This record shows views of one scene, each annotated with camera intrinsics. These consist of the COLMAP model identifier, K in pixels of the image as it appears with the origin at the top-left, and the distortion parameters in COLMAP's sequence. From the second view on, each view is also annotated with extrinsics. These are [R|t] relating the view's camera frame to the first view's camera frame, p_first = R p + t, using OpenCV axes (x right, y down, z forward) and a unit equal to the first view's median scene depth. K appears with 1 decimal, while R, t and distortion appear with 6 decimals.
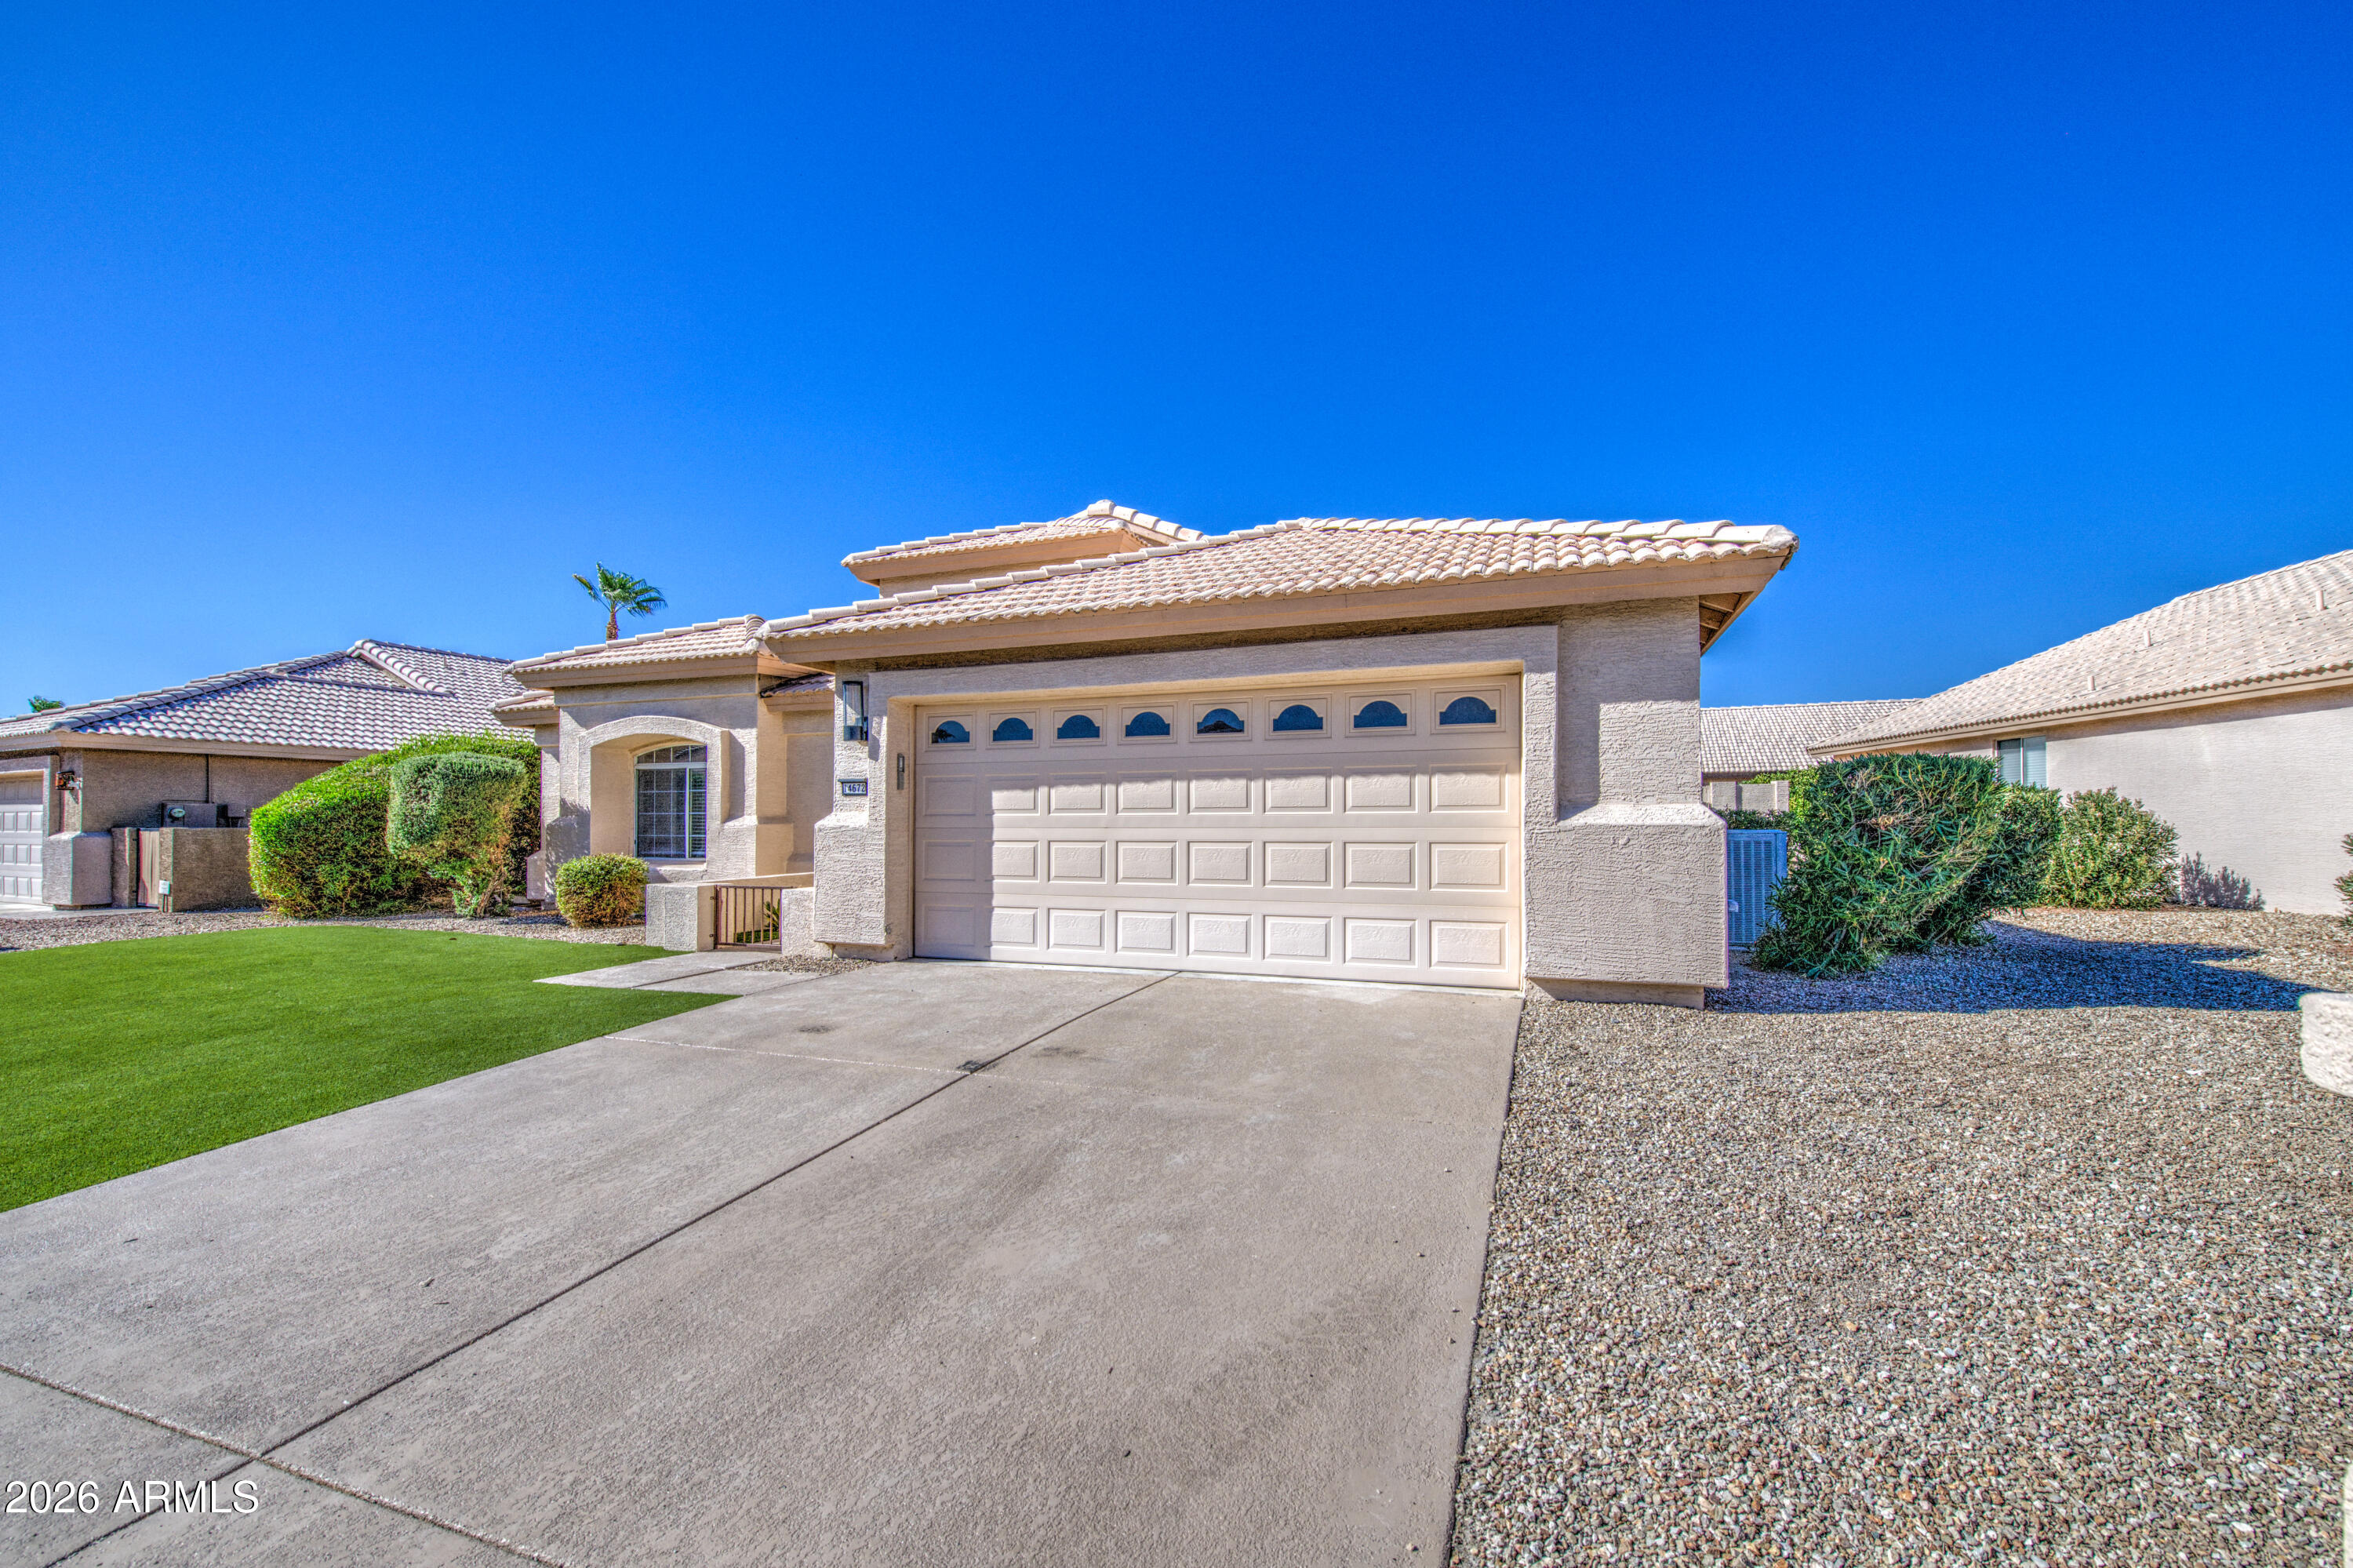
lens RADIAL K [[991.7, 0, 1192.7], [0, 991.7, 772.9], [0, 0, 1]] dist [-0.002168, -0.000670]
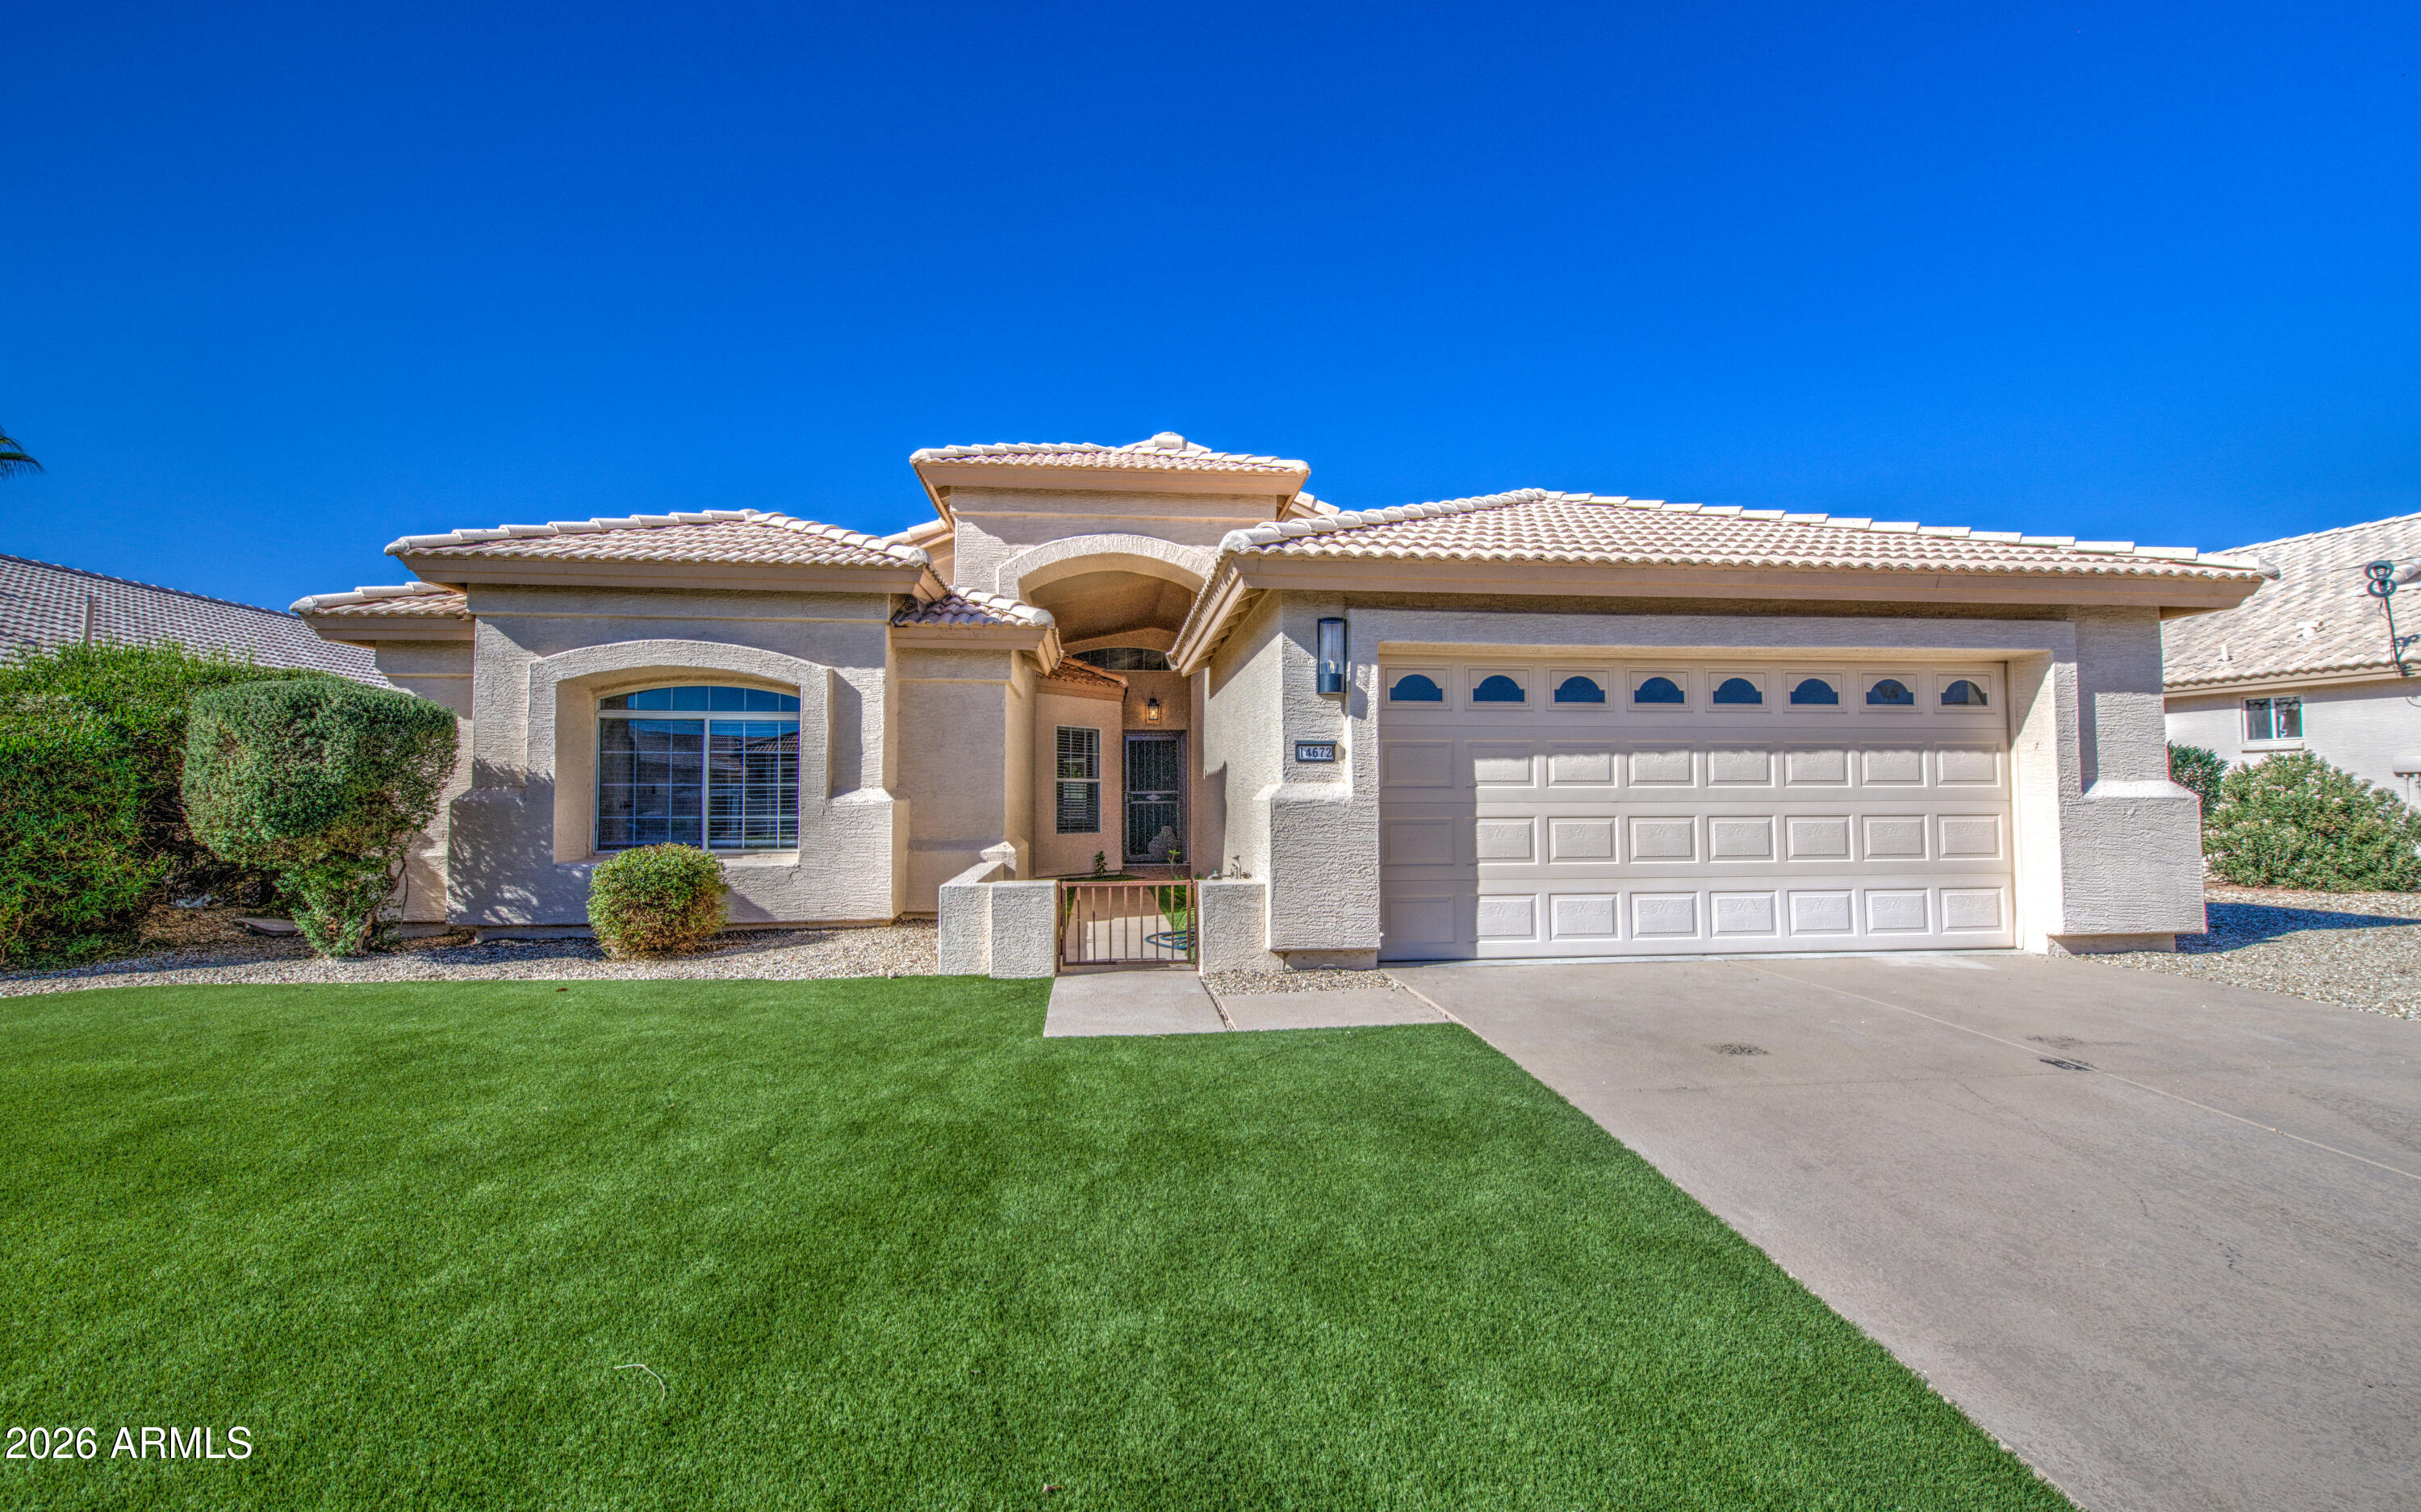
lens RADIAL K [[1011.9, 0, 1213.3], [0, 1011.9, 742.2], [0, 0, 1]] dist [-0.000788, -0.000546]
pose [[0.891108, 0.027352, 0.452966, -0.799825], [-0.022209, 0.999614, -0.016670, 0.023138], [-0.453247, 0.004795, 0.891372, 0.325698]]
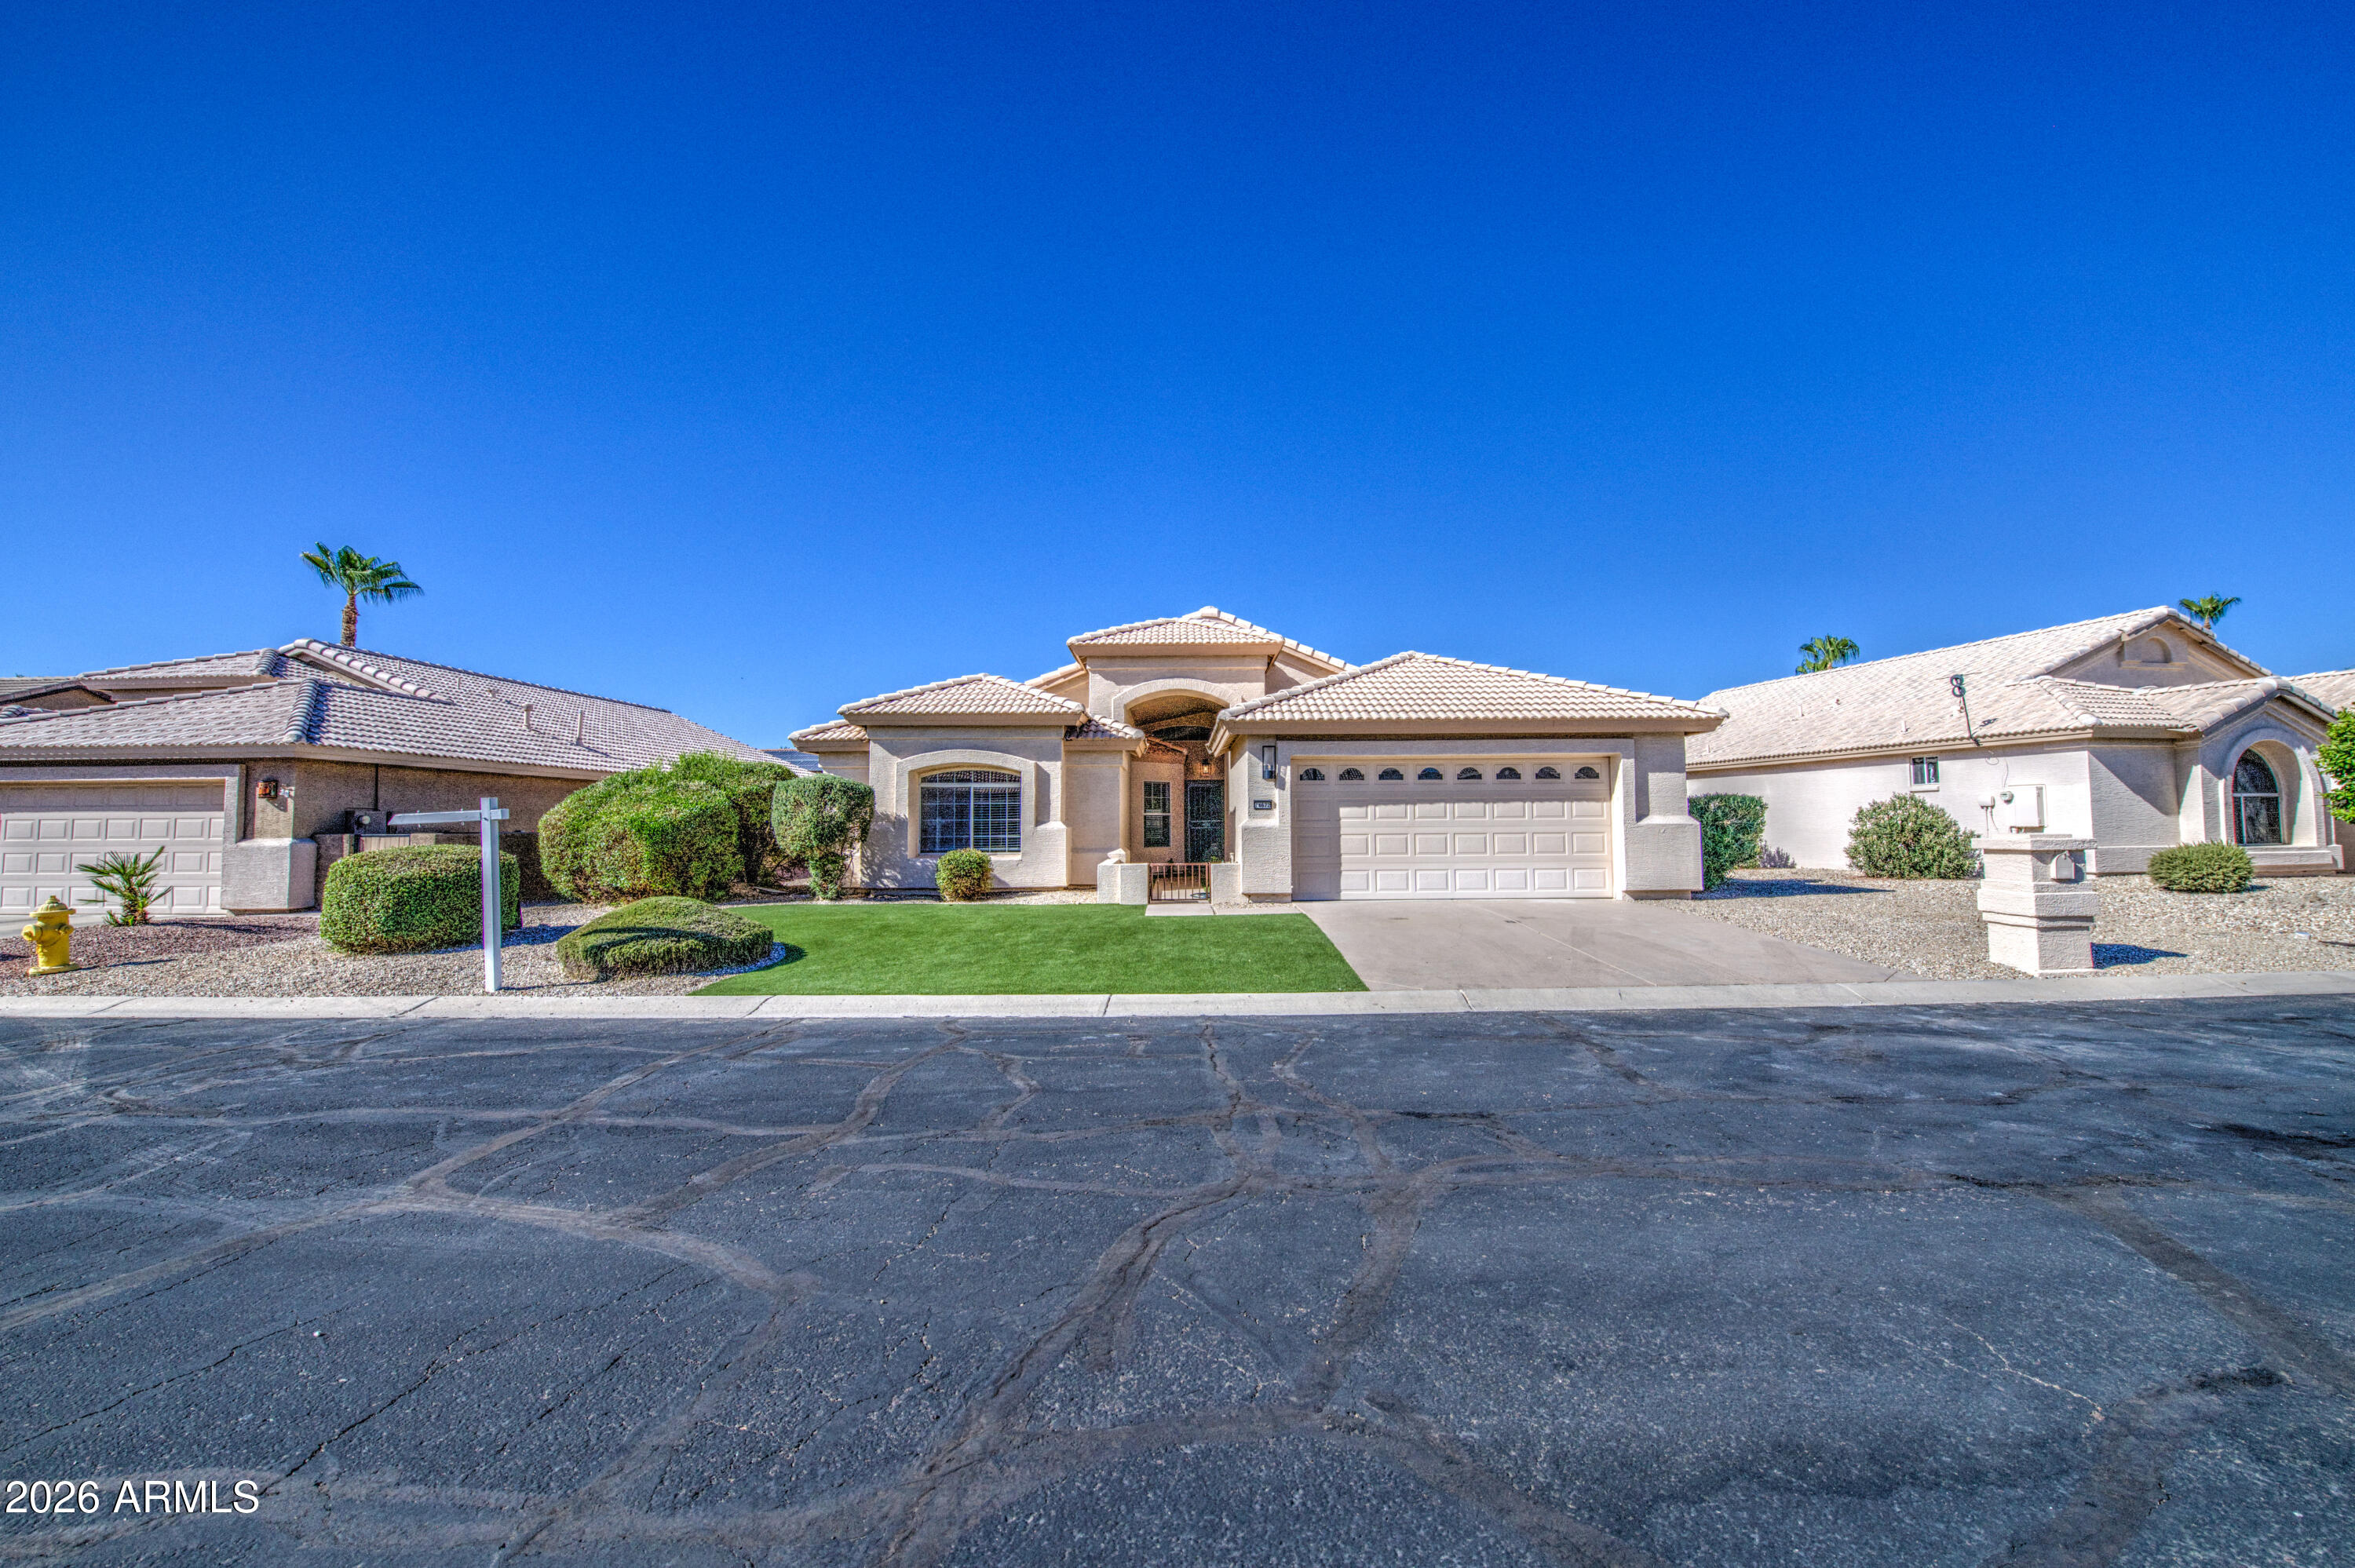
lens RADIAL K [[992.4, 0, 1198.7], [0, 992.4, 729.3], [0, 0, 1]] dist [-0.002168, -0.000670]
pose [[0.928456, 0.033338, 0.369944, -1.134499], [-0.014325, 0.998437, -0.054024, -0.023421], [-0.371166, 0.044860, 0.927482, -0.619615]]
